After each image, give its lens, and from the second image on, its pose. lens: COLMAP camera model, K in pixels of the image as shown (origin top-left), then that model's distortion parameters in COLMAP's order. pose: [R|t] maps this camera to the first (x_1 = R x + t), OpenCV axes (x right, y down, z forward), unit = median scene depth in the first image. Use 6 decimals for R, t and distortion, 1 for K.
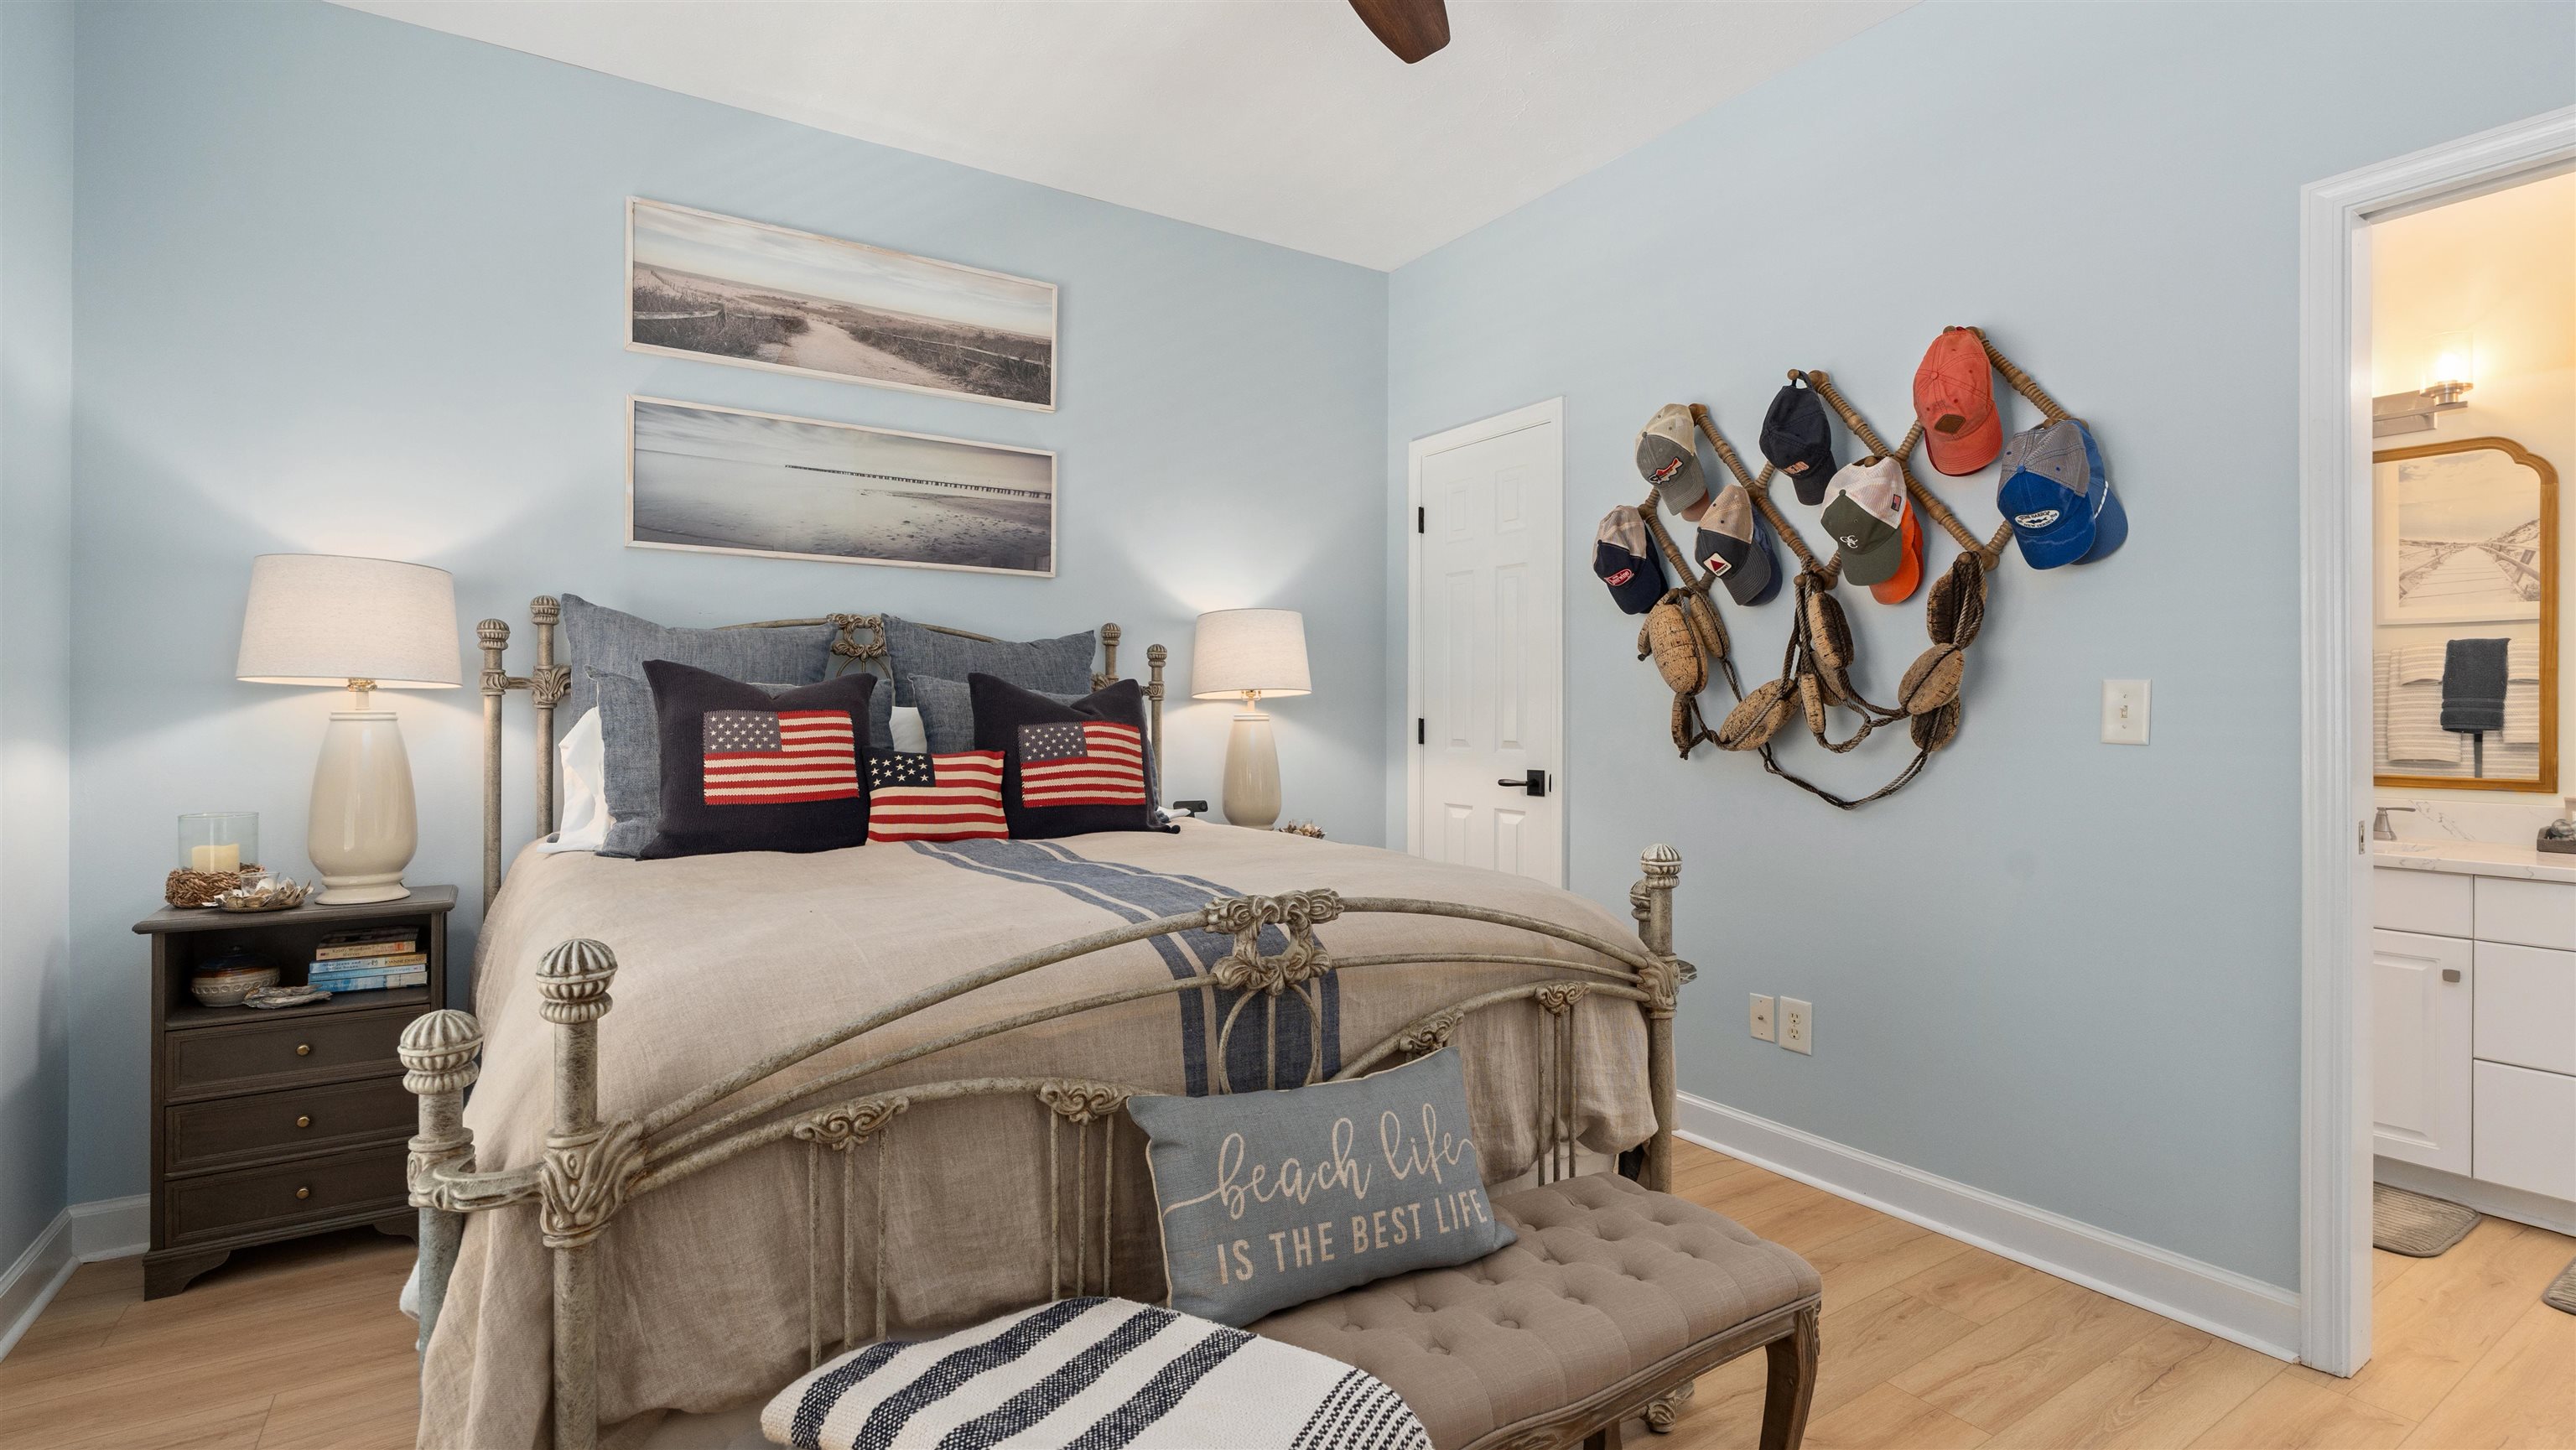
lens RADIAL K [[1174.6, 0, 1293.4], [0, 1174.6, 707.2], [0, 0, 1]] dist [-0.002551, -0.000200]
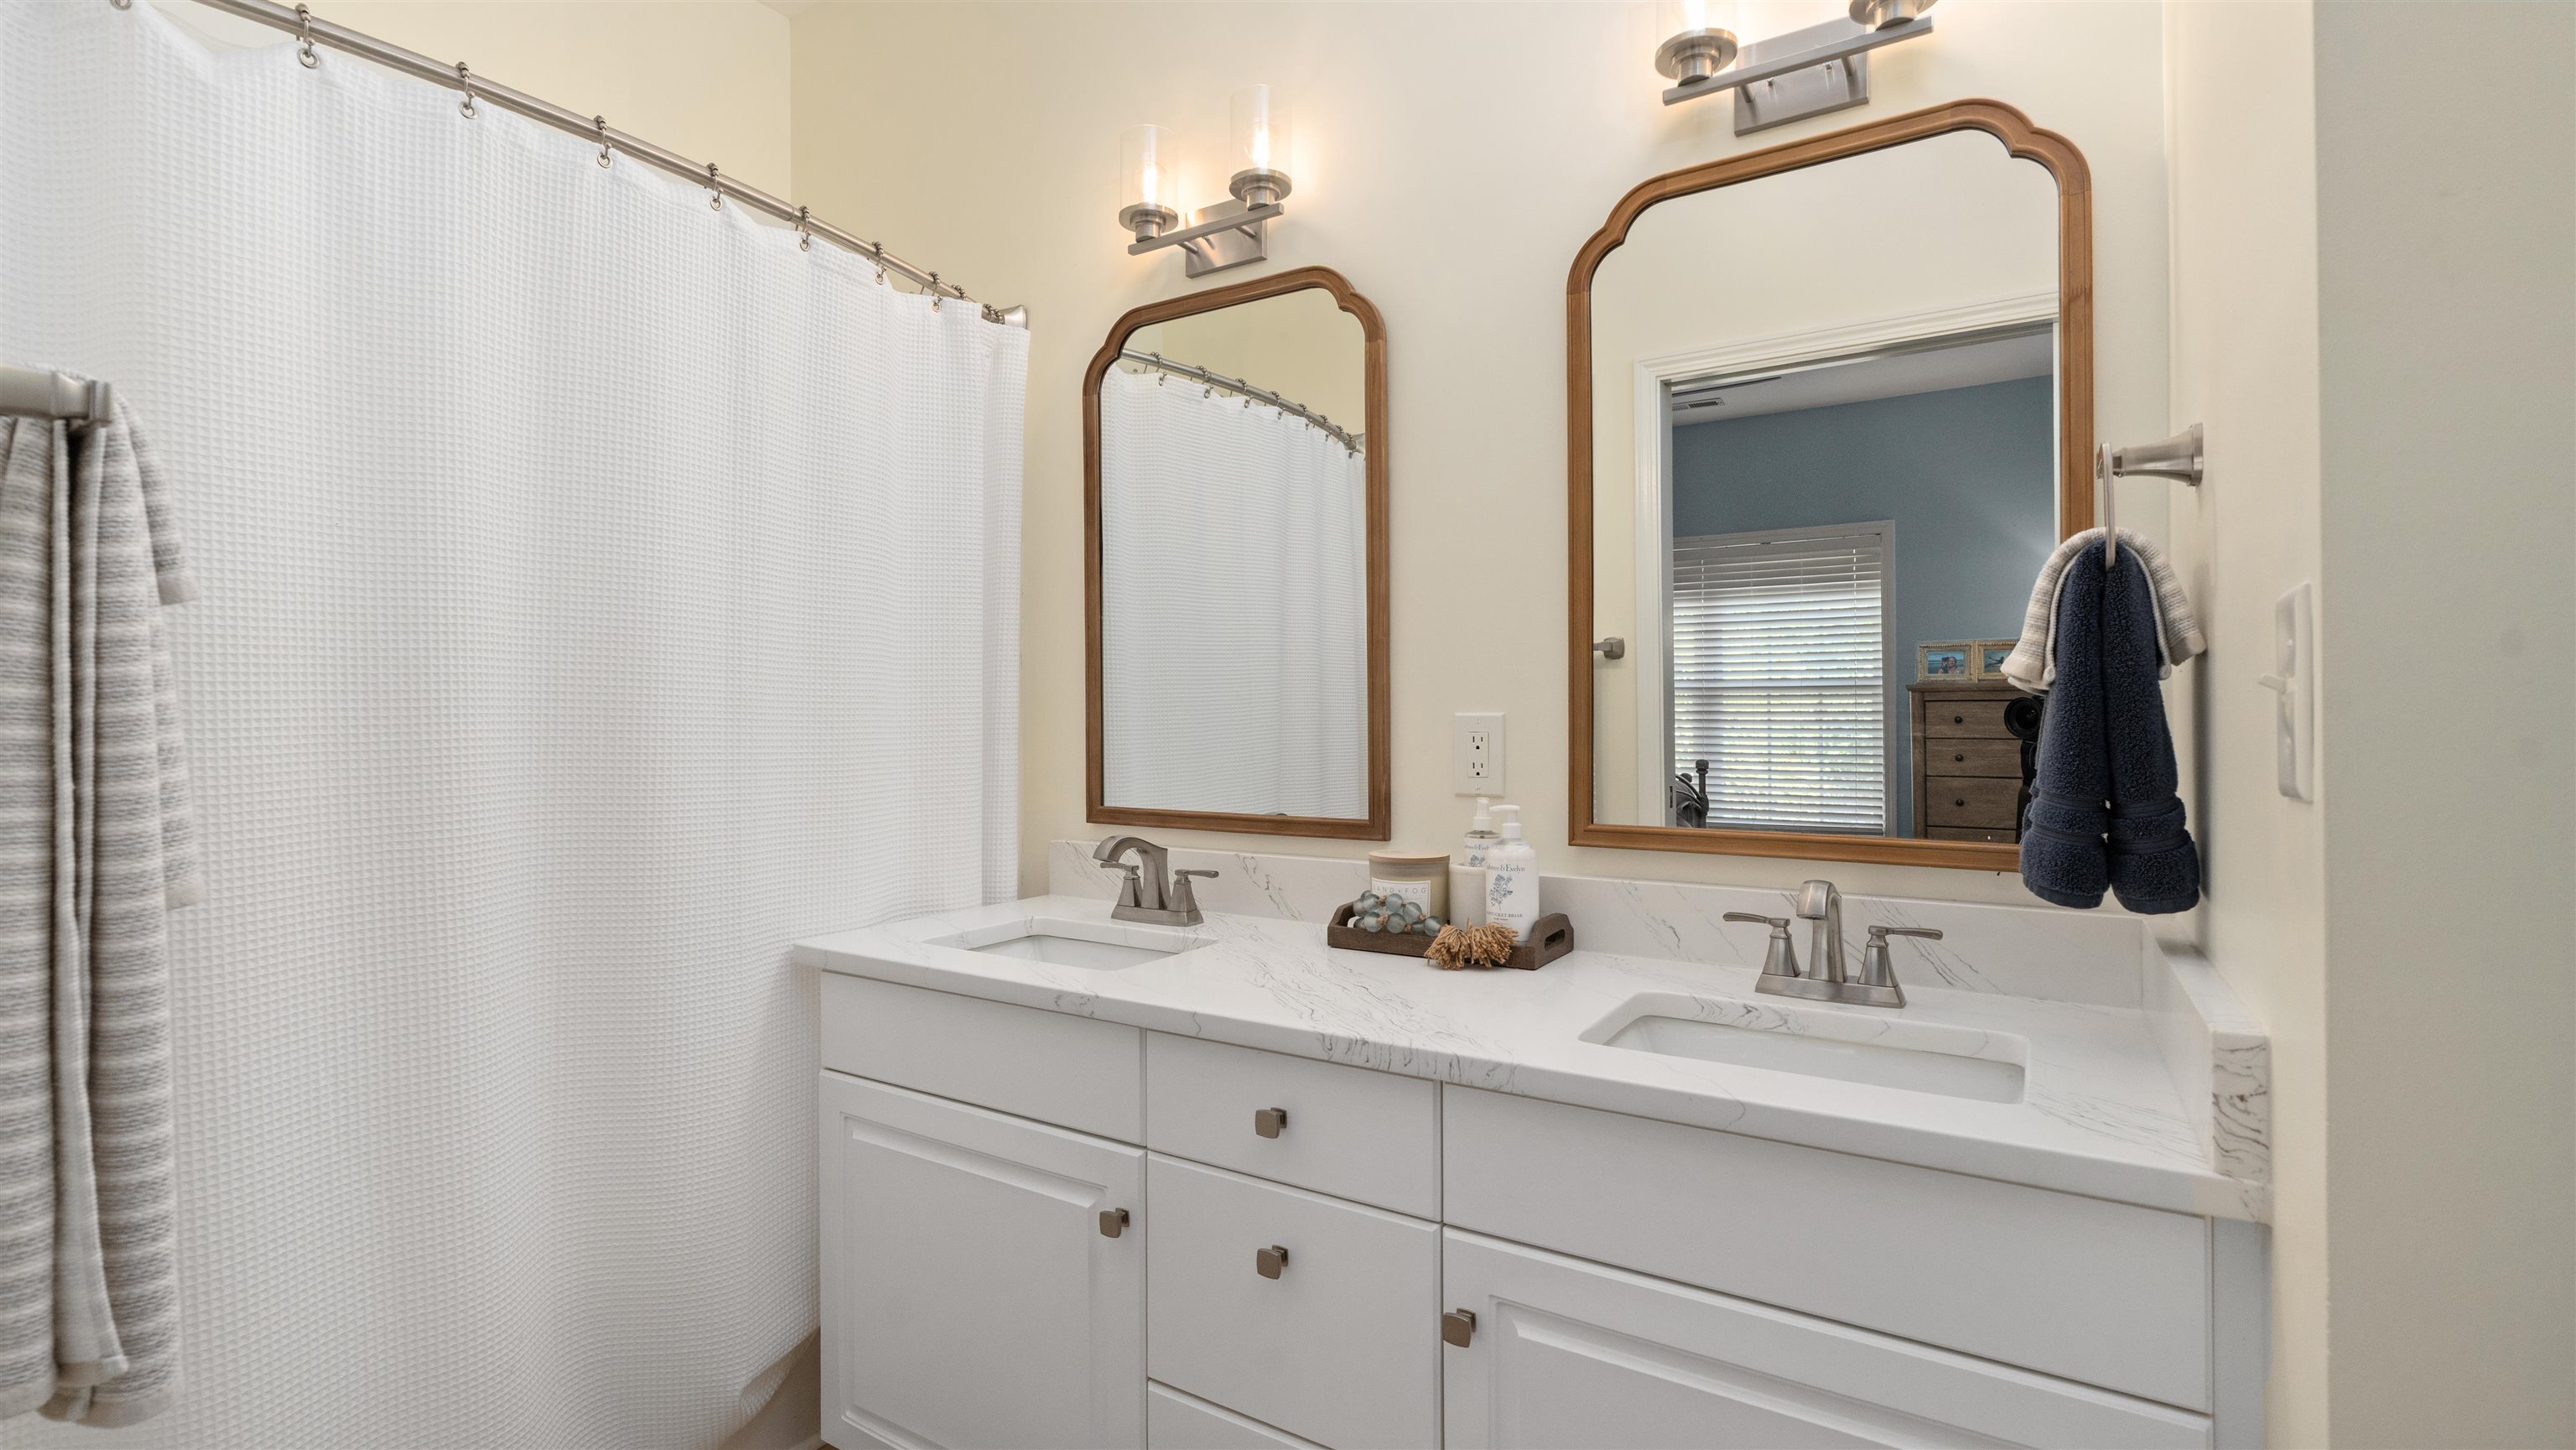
lens RADIAL K [[1174.0, 0, 1291.7], [0, 1174.0, 701.9], [0, 0, 1]] dist [0.001324, 0.000330]
pose [[0.912494, -0.000074, 0.409090, 0.572556], [0.005167, 0.999922, -0.011346, 0.005452], [-0.409058, 0.012467, 0.912423, 0.331675]]
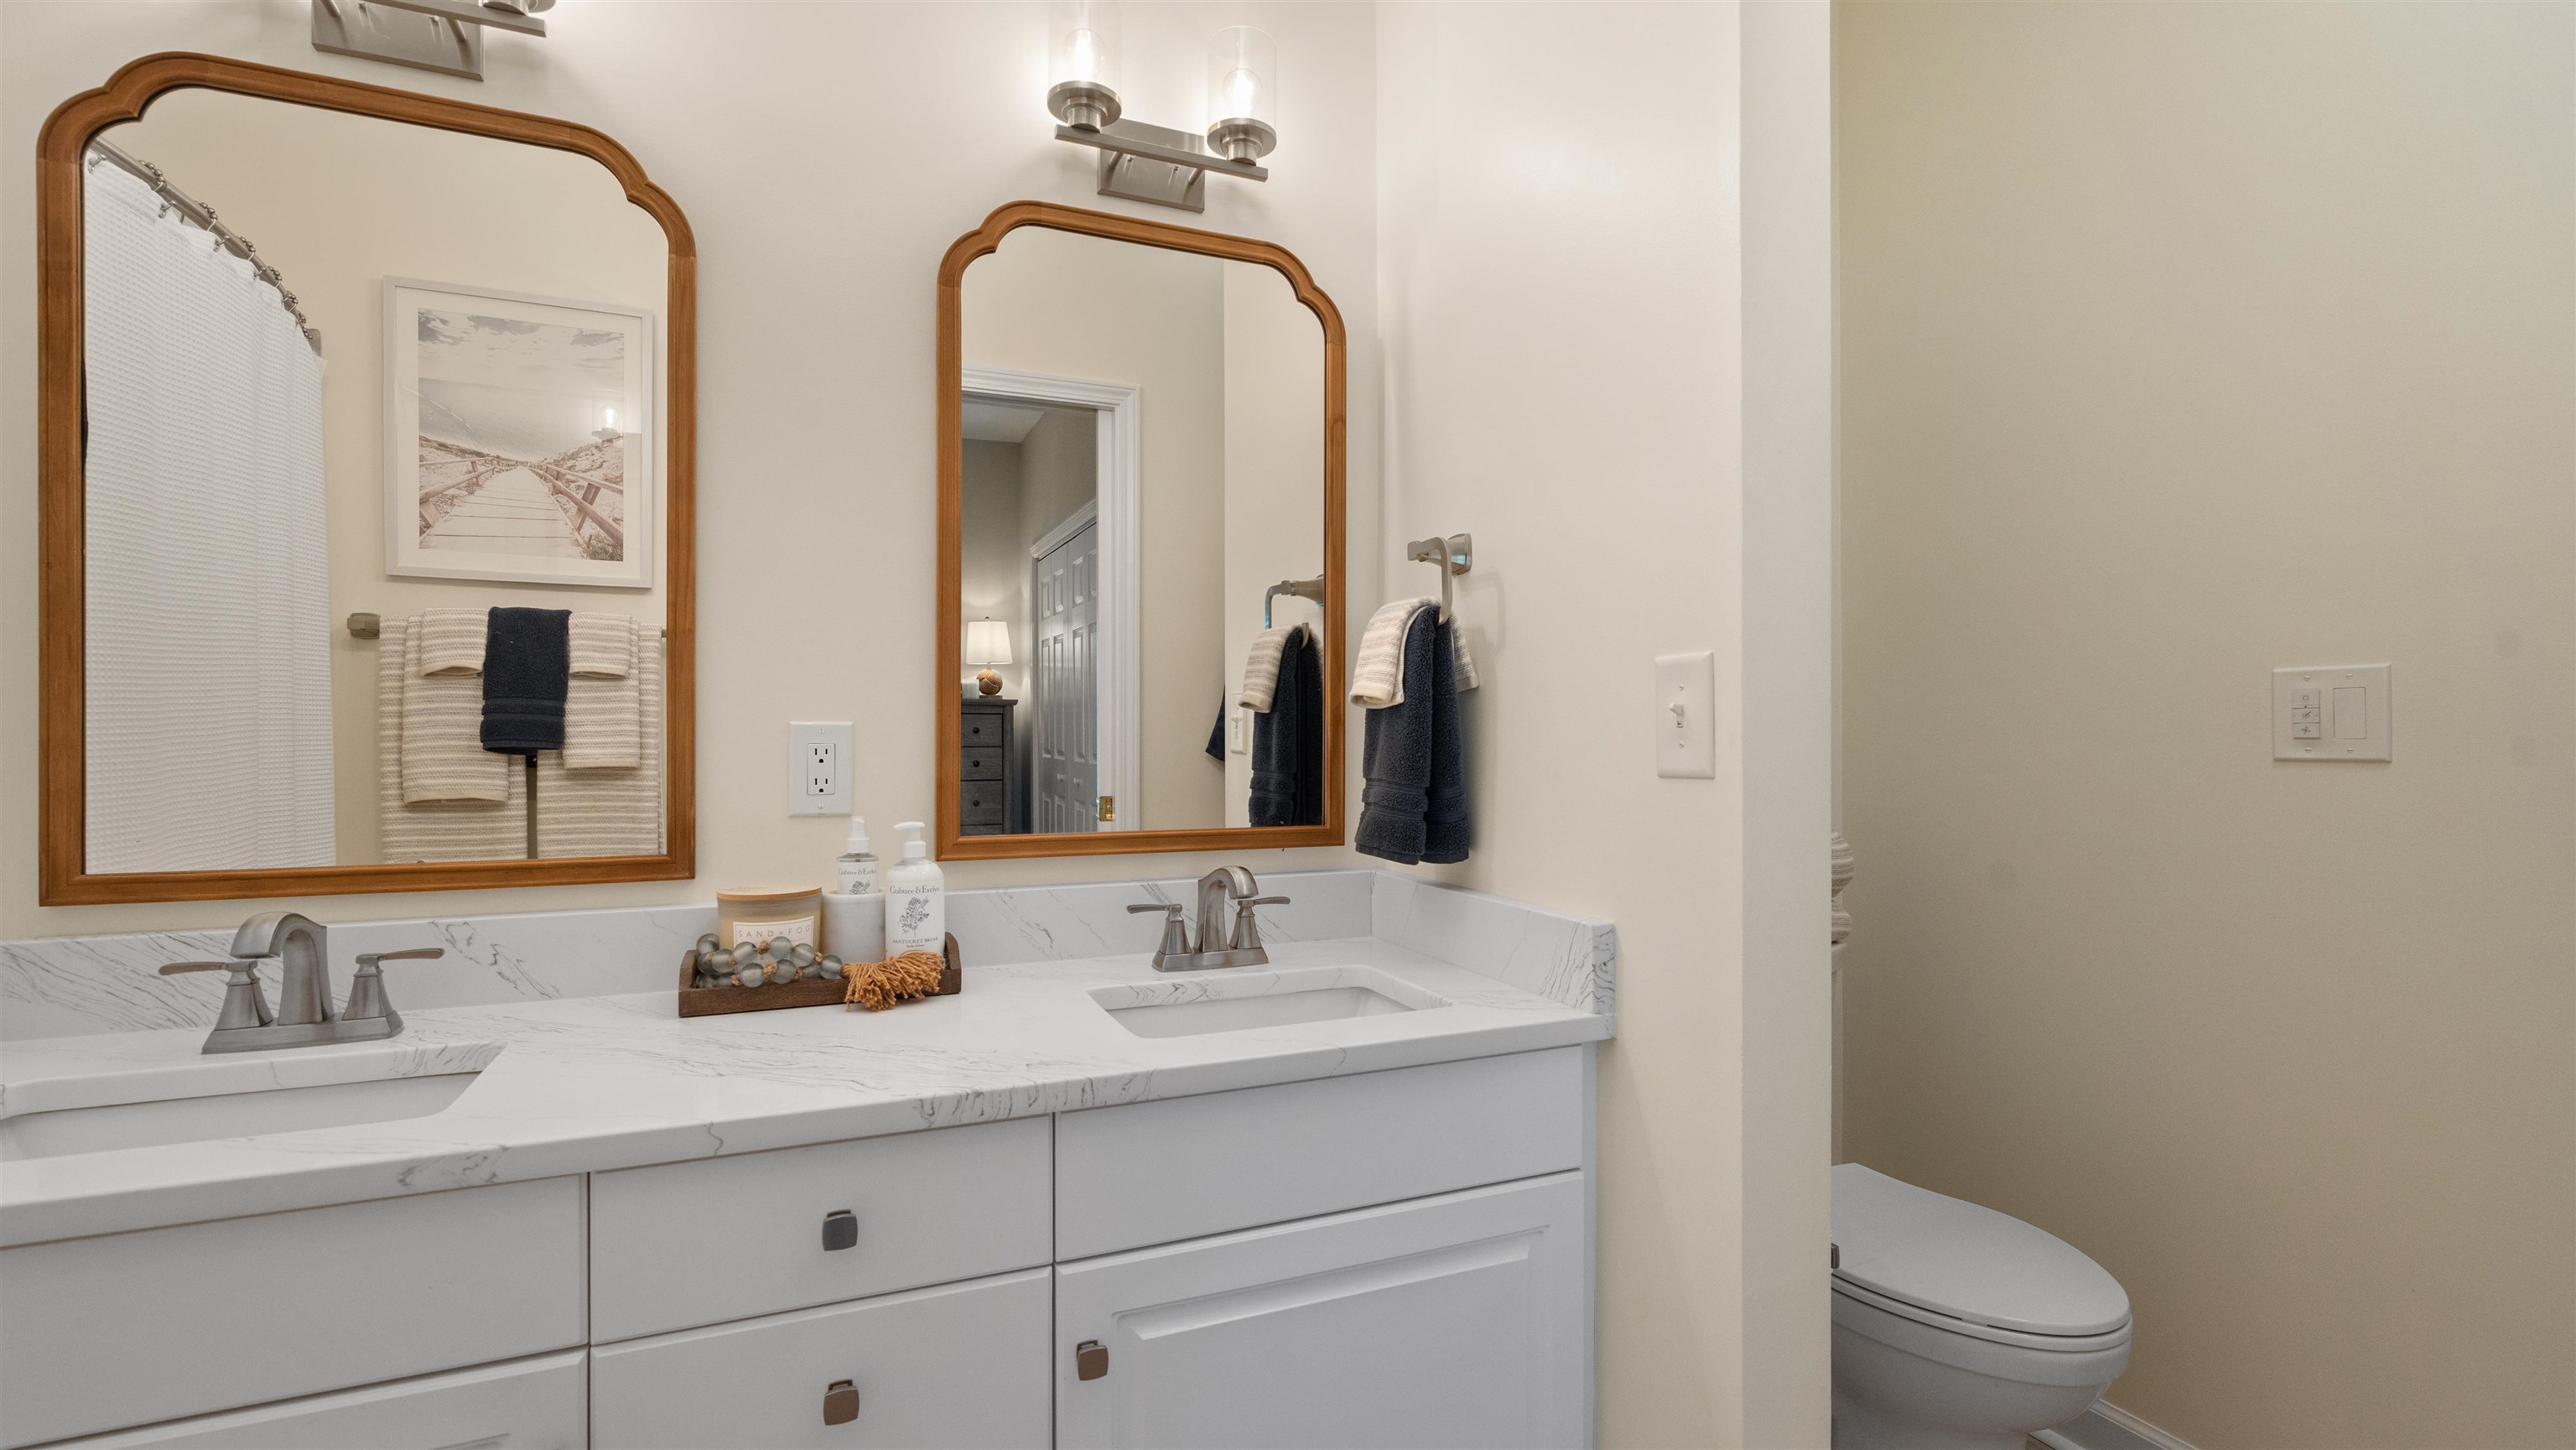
lens RADIAL K [[1152.5, 0, 1282.9], [0, 1152.5, 727.3], [0, 0, 1]] dist [-0.000970, 0.000008]
pose [[0.177800, 0.000579, 0.984066, 0.468464], [-0.002656, 0.999996, -0.000108, 0.006384], [-0.984063, -0.002595, 0.177801, 0.486875]]
